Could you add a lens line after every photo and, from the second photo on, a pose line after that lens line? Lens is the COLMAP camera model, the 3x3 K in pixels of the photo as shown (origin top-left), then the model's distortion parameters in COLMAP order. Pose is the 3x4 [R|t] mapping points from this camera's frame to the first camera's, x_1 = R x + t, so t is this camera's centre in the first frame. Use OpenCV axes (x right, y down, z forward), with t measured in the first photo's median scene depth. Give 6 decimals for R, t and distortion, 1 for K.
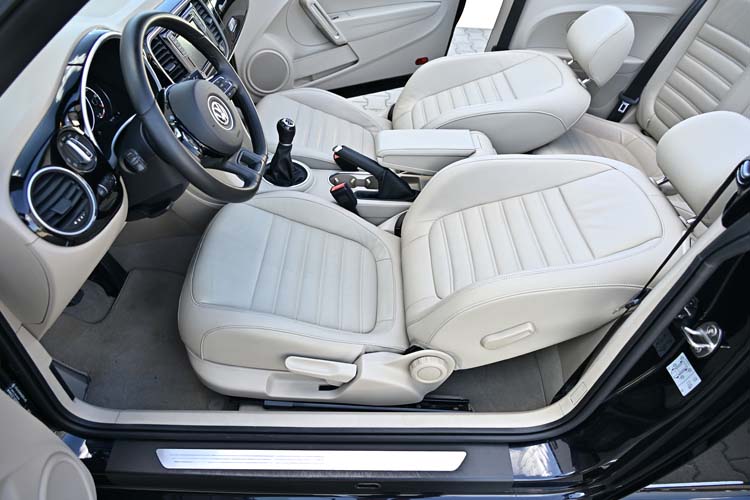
lens RADIAL K [[480.3, 0, 375.0], [0, 480.3, 250.0], [0, 0, 1]] dist [-0.010446, 0.002950]
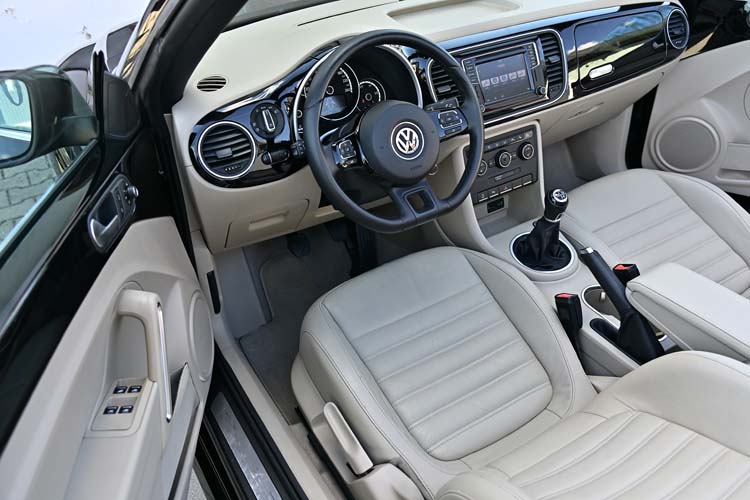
lens RADIAL K [[630.1, 0, 375.0], [0, 630.1, 250.0], [0, 0, 1]] dist [-0.001656, 0.000158]
pose [[0.520752, 0.444236, -0.729021, 0.433011], [-0.534418, 0.835562, 0.127414, -0.152230], [0.665744, 0.323250, 0.672528, 0.124699]]
